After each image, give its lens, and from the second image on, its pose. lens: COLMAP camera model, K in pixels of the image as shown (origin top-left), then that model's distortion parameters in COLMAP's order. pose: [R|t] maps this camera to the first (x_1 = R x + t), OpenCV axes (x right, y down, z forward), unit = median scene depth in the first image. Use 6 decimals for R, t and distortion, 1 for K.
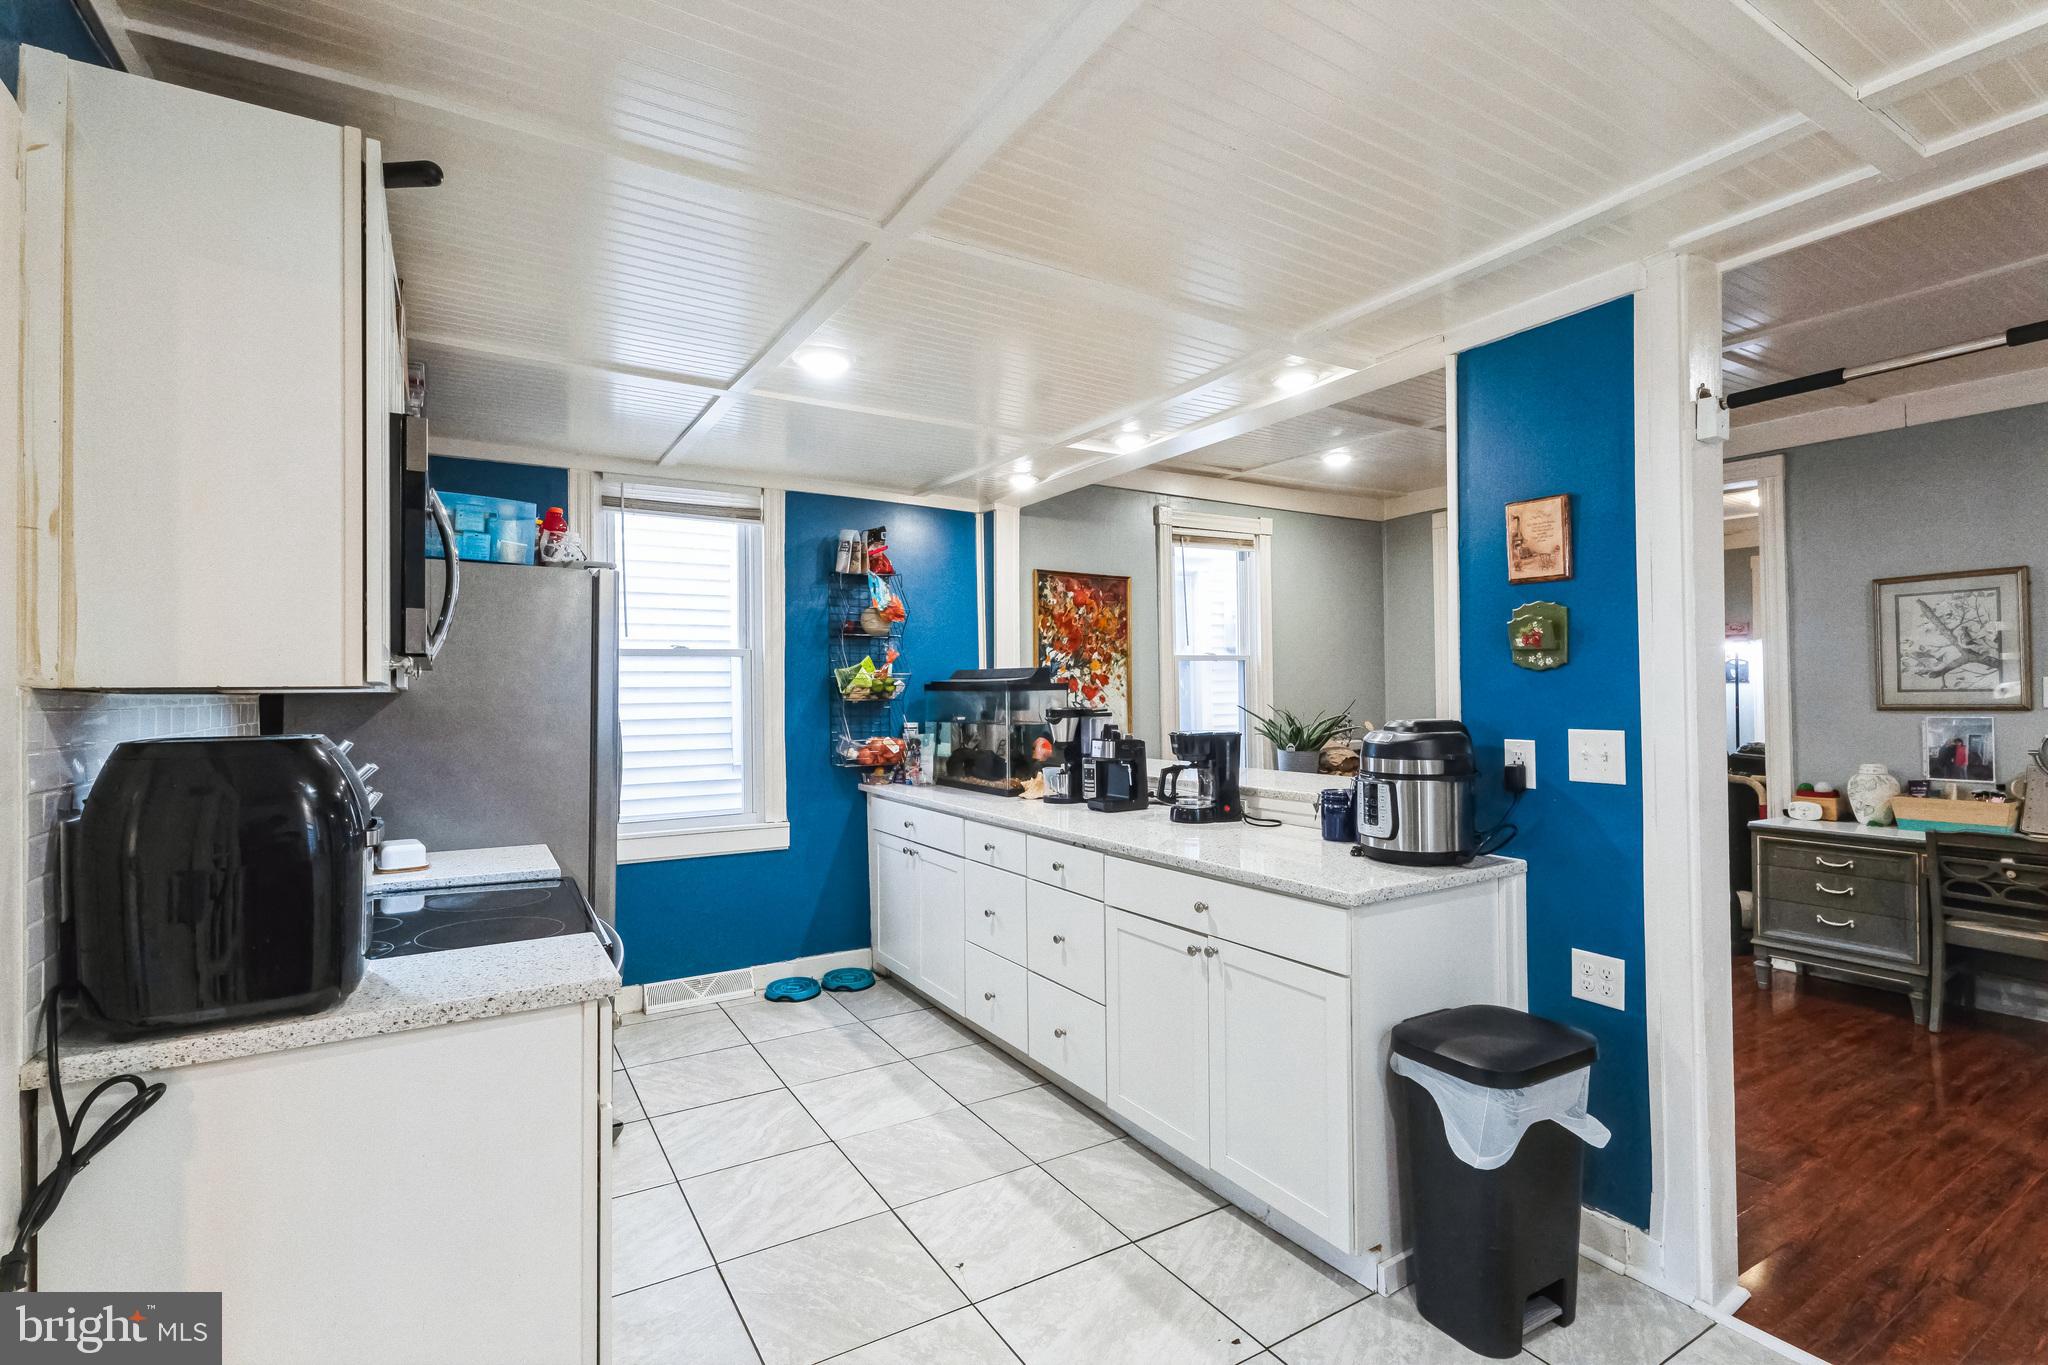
lens RADIAL K [[947.7, 0, 1033.2], [0, 947.7, 675.9], [0, 0, 1]] dist [0.004499, -0.000029]
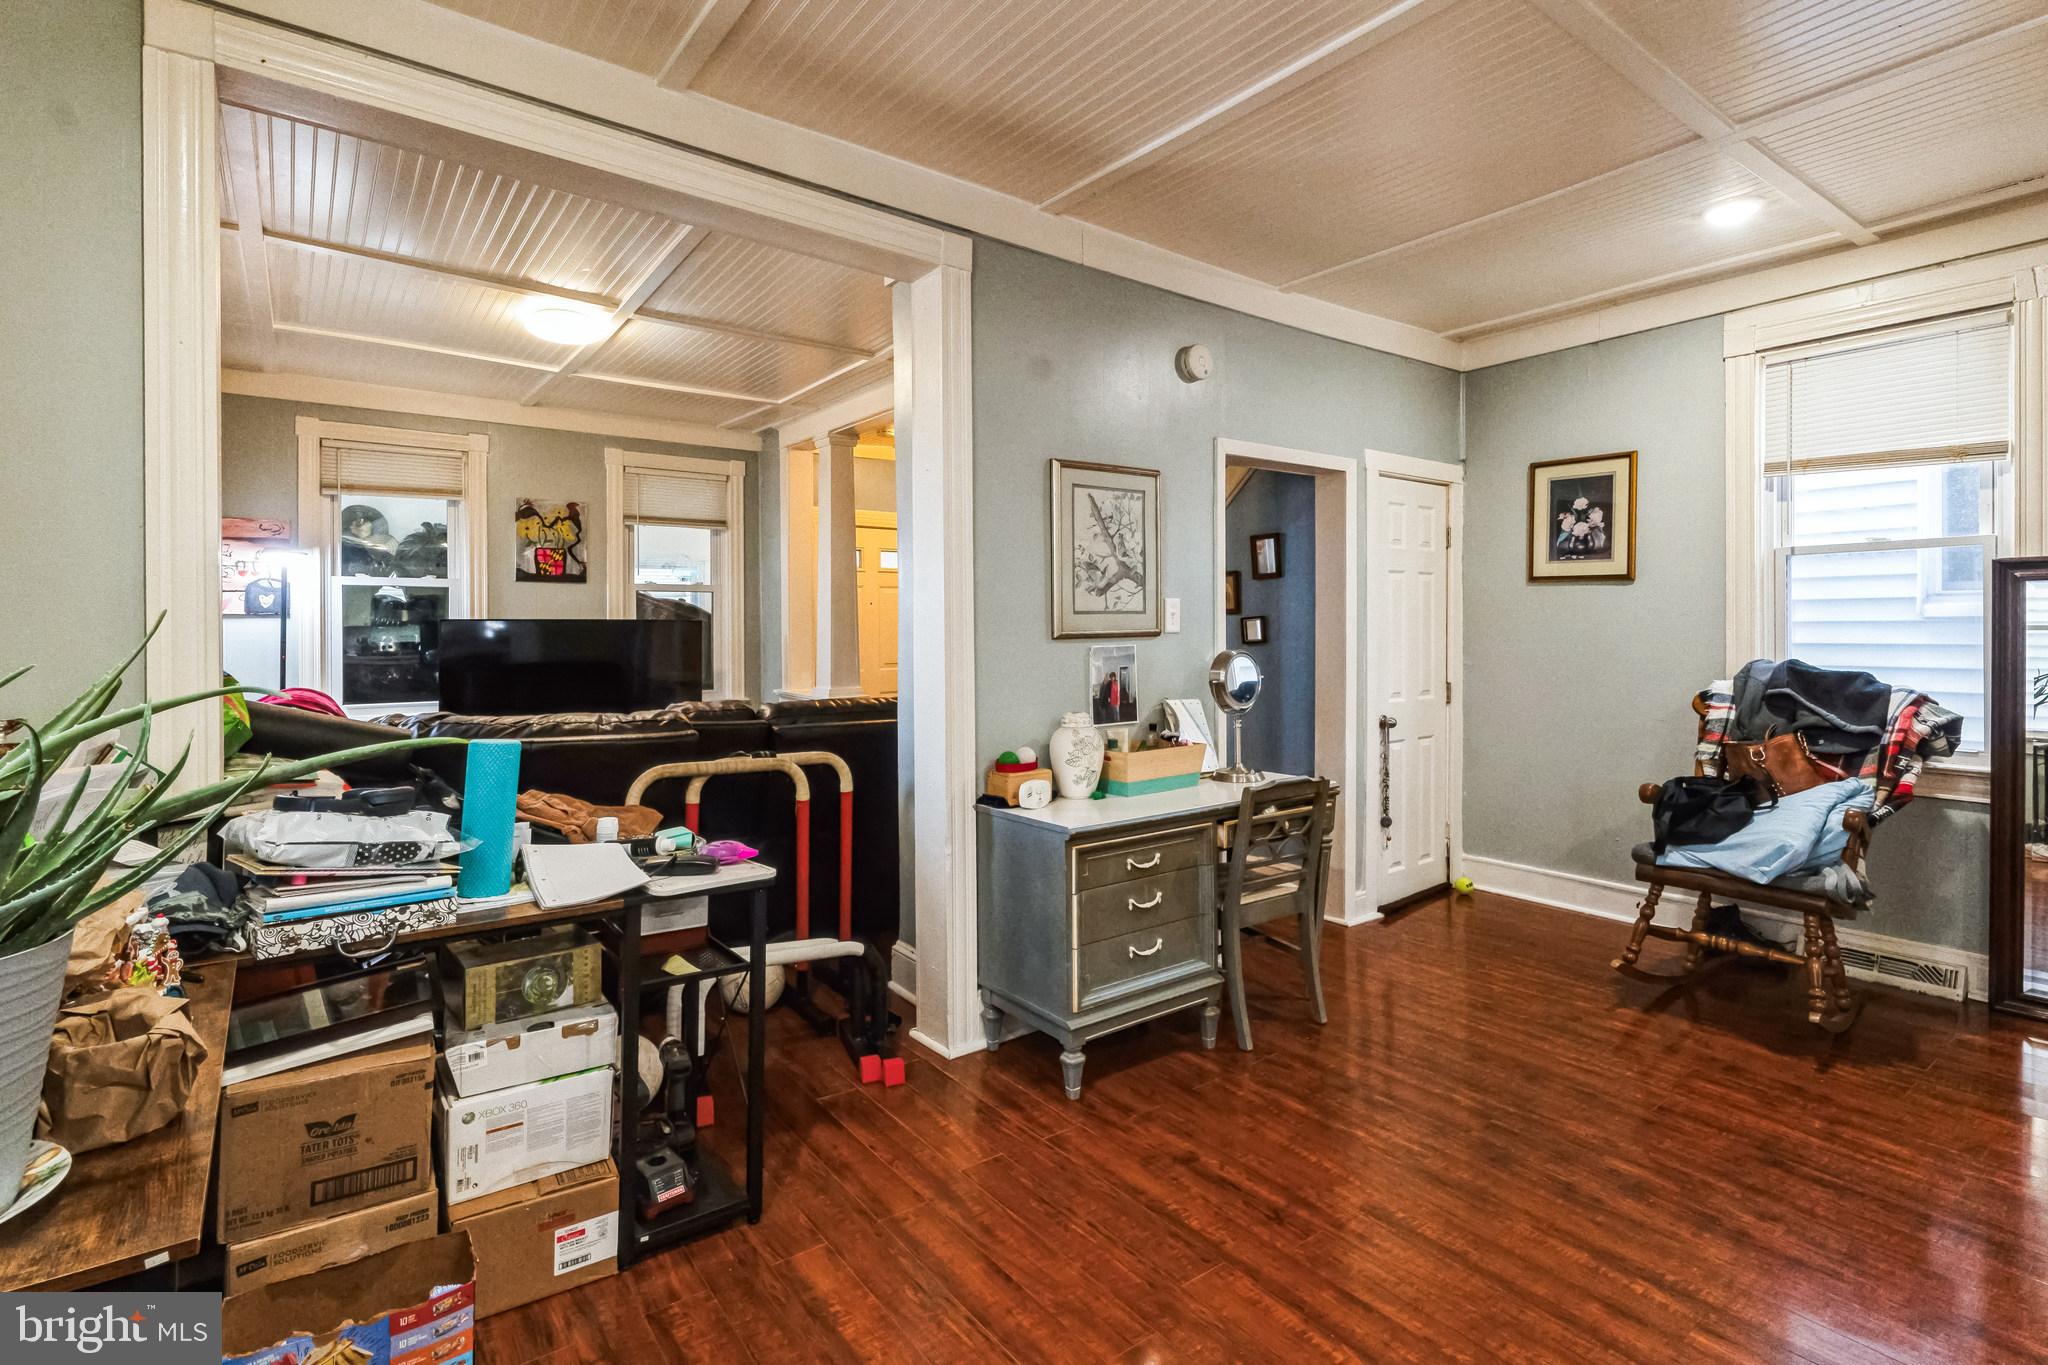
lens RADIAL K [[966.5, 0, 1017.8], [0, 966.5, 638.1], [0, 0, 1]] dist [0.002180, 0.000443]
pose [[-0.075357, 0.001191, 0.997156, 0.161293], [-0.005784, 0.999982, -0.001631, 0.038541], [-0.997140, -0.005890, -0.075349, 1.136491]]
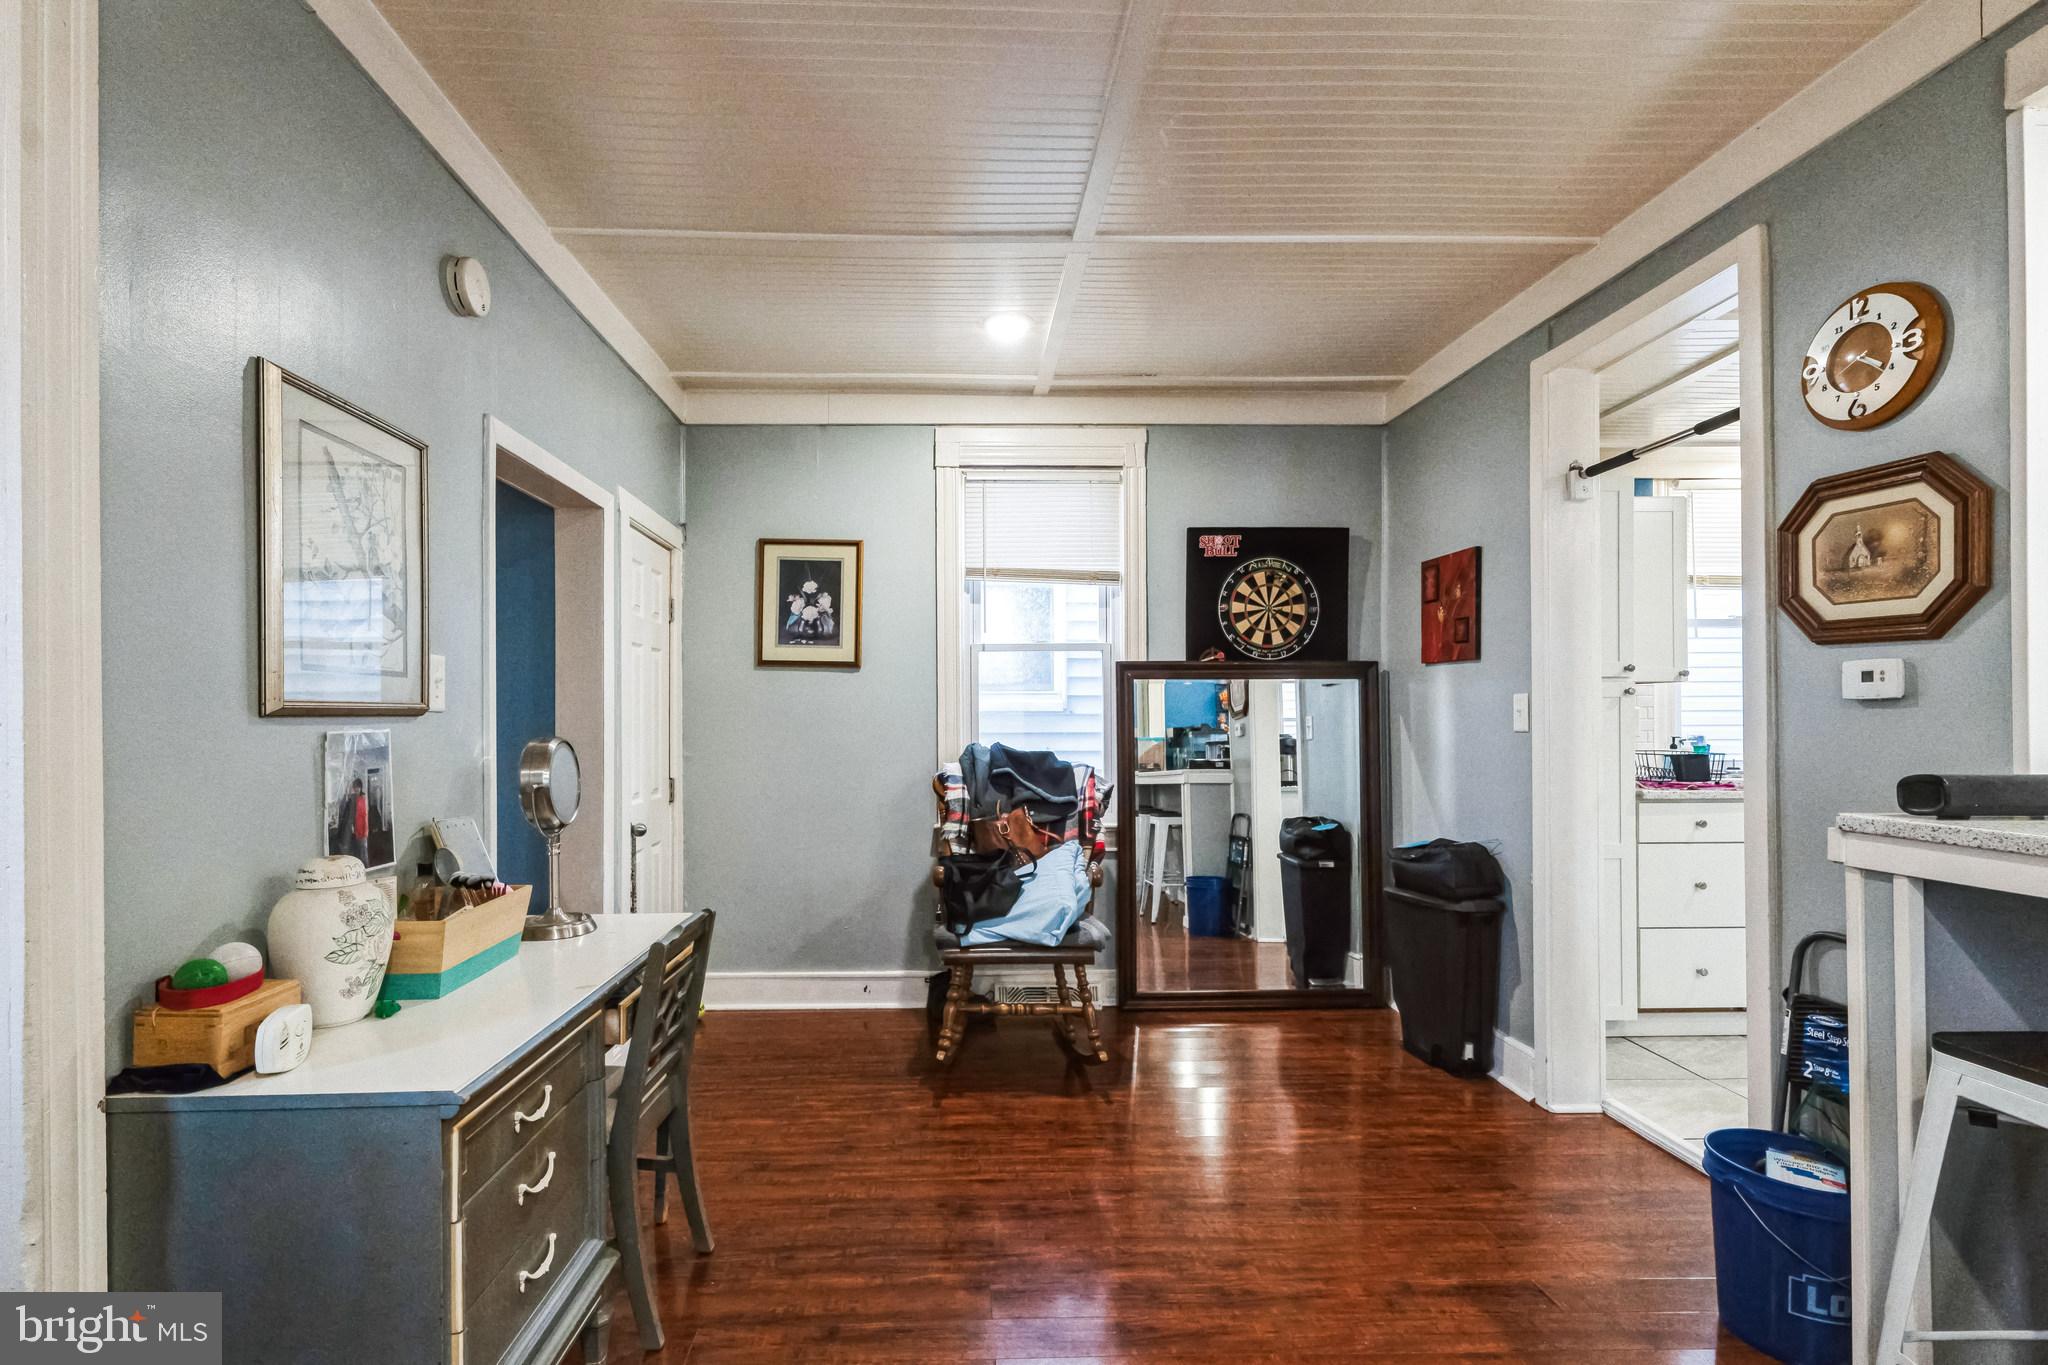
lens RADIAL K [[980.1, 0, 994.5], [0, 980.1, 723.3], [0, 0, 1]] dist [-0.000953, -0.000108]
pose [[-0.863462, 0.013971, 0.504221, 0.477993], [0.006793, 0.999848, -0.016071, 0.048855], [-0.504369, -0.010452, -0.863425, 1.241370]]
